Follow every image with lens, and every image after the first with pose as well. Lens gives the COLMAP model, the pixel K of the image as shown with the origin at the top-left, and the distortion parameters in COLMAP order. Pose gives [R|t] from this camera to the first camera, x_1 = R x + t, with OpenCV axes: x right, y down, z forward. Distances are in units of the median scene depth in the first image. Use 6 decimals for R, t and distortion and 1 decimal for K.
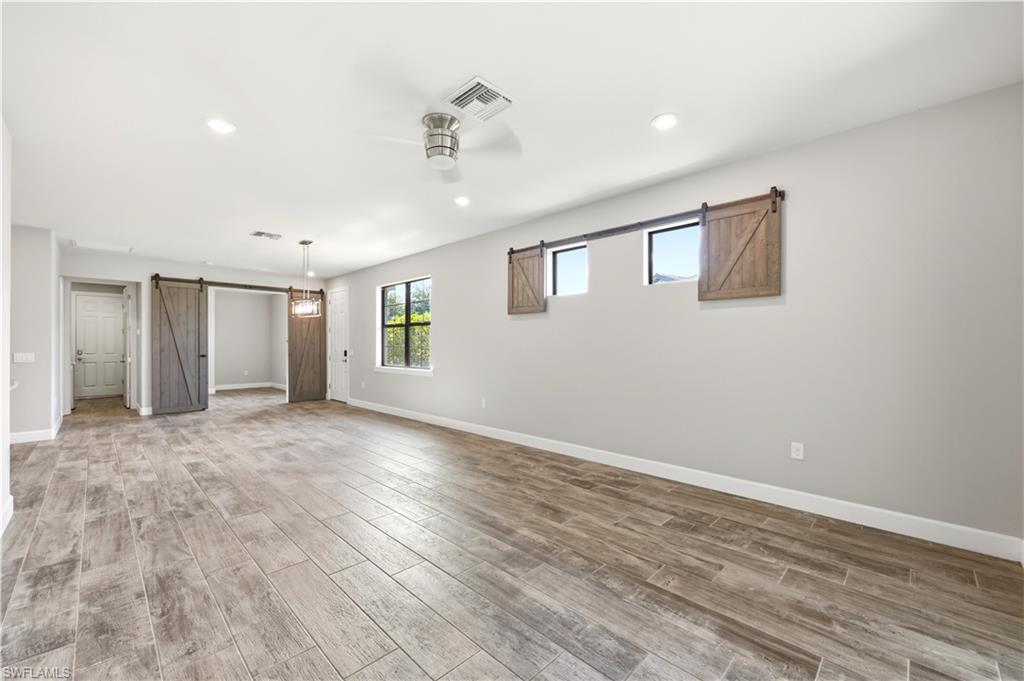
lens RADIAL K [[412.4, 0, 512.0], [0, 412.4, 340.5], [0, 0, 1]] dist [-0.001552, -0.000344]
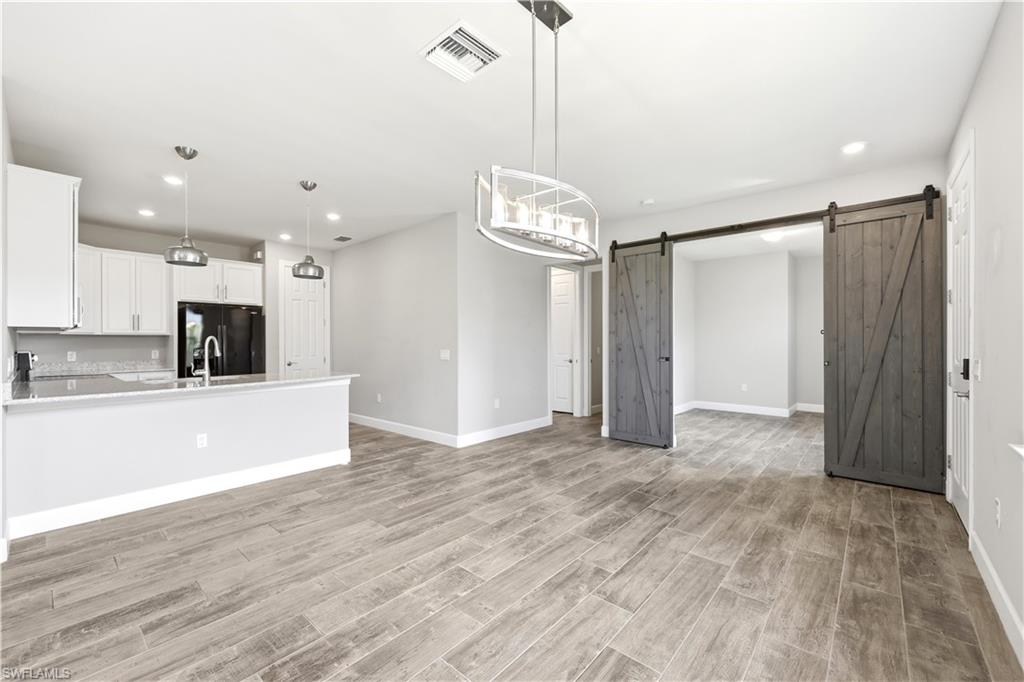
lens RADIAL K [[412.4, 0, 512.0], [0, 412.4, 341.0], [0, 0, 1]] dist [-0.001552, -0.000344]
pose [[0.057471, 0.001933, -0.998345, -0.309786], [0.015069, 0.999883, 0.002804, 0.011902], [0.998233, -0.015205, 0.057435, 1.517724]]
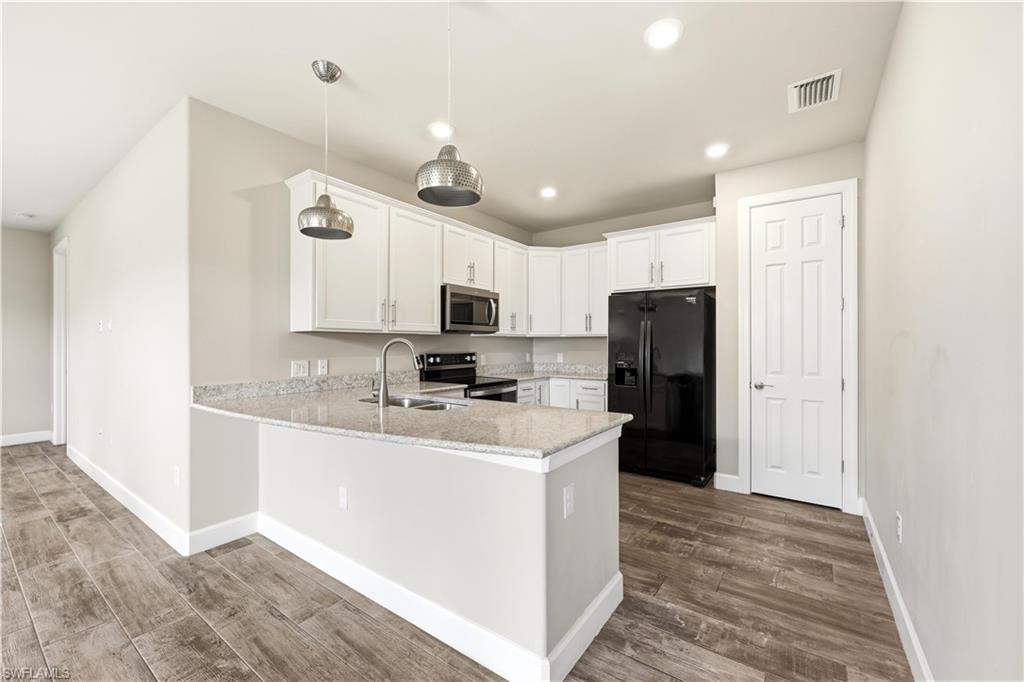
lens RADIAL K [[412.4, 0, 512.0], [0, 412.4, 341.0], [0, 0, 1]] dist [-0.001552, -0.000344]
pose [[-0.987867, 0.005648, -0.155200, -1.370046], [0.008880, 0.999758, -0.020136, 0.012104], [0.155048, -0.021270, -0.987678, 1.513178]]
